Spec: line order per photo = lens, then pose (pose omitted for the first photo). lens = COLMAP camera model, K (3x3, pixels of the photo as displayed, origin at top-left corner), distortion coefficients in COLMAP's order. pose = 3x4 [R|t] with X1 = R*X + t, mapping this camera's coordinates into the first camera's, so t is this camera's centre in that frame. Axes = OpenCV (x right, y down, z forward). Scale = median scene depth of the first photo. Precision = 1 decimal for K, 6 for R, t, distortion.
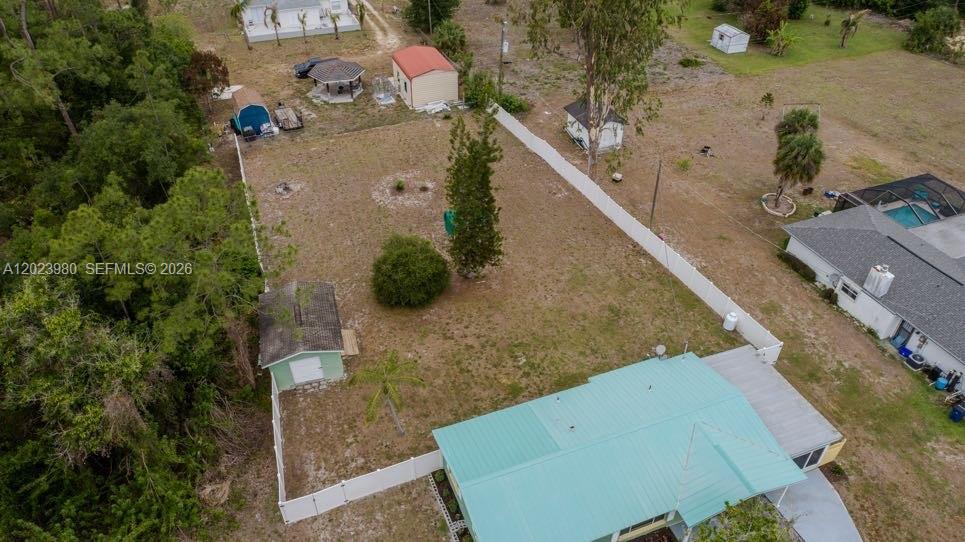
lens RADIAL K [[653.4, 0, 481.3], [0, 653.4, 271.0], [0, 0, 1]] dist [-0.015333, 0.016514]
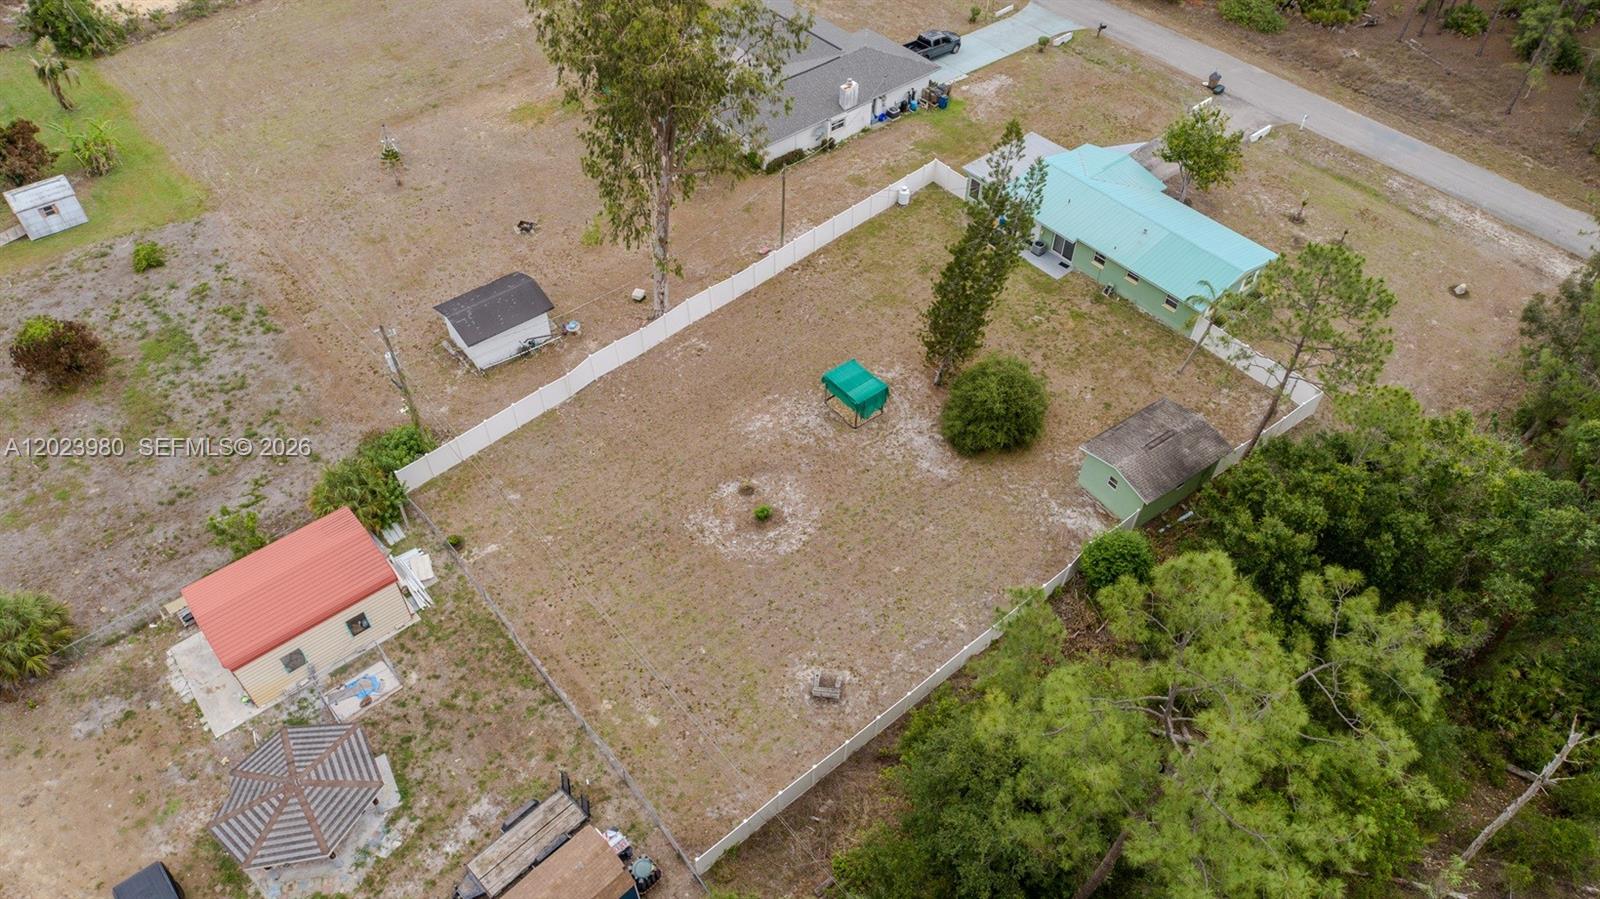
lens RADIAL K [[1083.4, 0, 798.1], [0, 1083.4, 449.5], [0, 0, 1]] dist [-0.015333, 0.016514]
pose [[-0.326123, -0.696282, 0.639402, -0.826164], [0.572867, 0.392474, 0.719575, -0.961380], [-0.751975, 0.600963, 0.270882, 0.788352]]
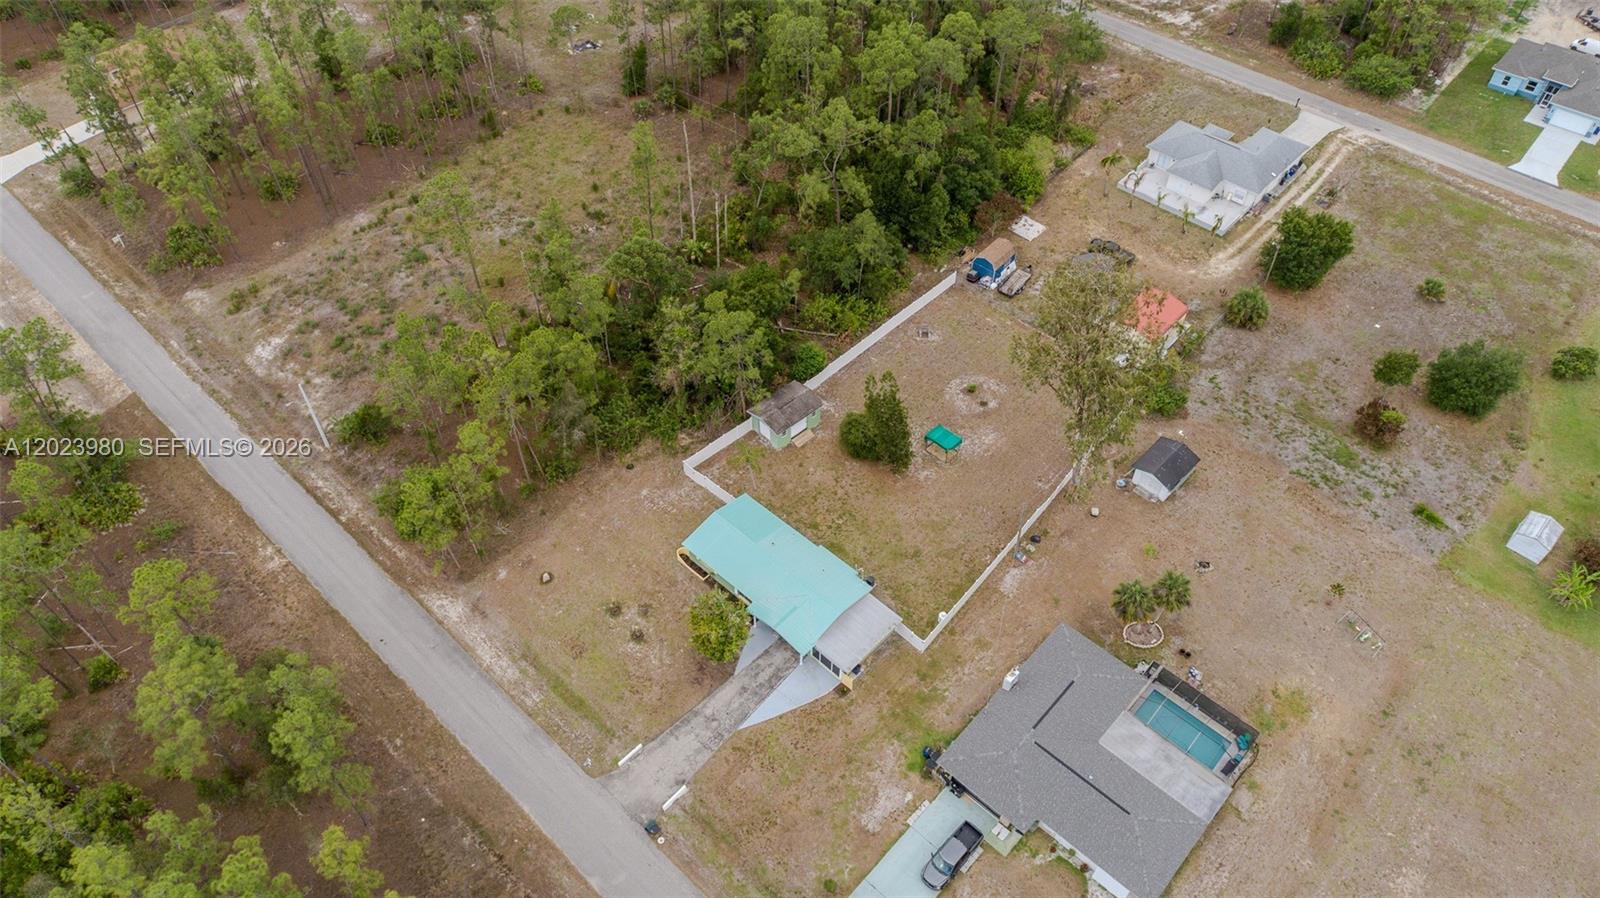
lens RADIAL K [[1083.4, 0, 798.1], [0, 1083.4, 449.0], [0, 0, 1]] dist [-0.015333, 0.016514]
pose [[0.433868, 0.668657, -0.603868, 1.192004], [-0.557750, 0.725702, 0.402829, -0.789525], [0.707583, 0.162033, 0.687802, -0.694394]]
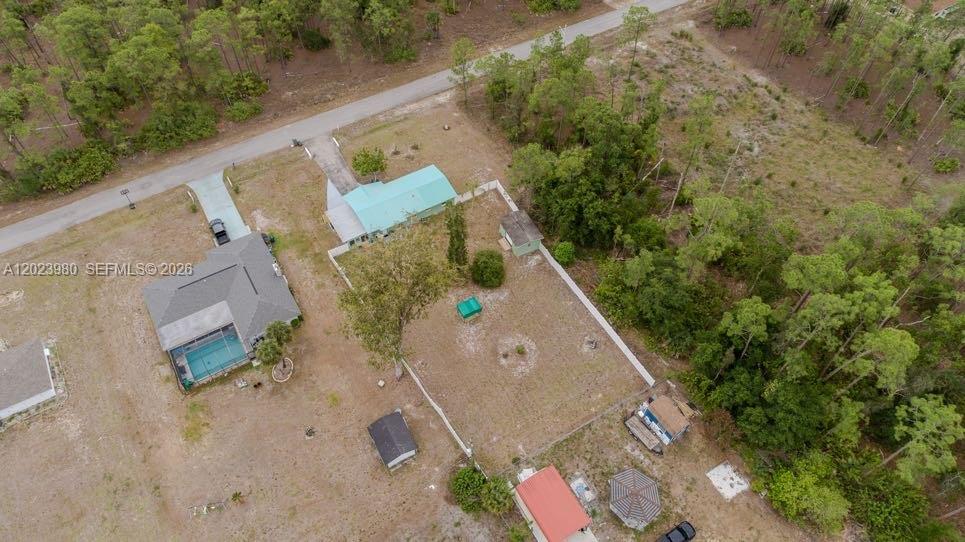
lens RADIAL K [[653.4, 0, 481.3], [0, 653.4, 271.0], [0, 0, 1]] dist [-0.015333, 0.016514]
pose [[-0.986206, 0.123623, -0.110069, 0.137212], [-0.112553, -0.013274, 0.993557, -1.960767], [0.121365, 0.992241, 0.027005, 0.873797]]
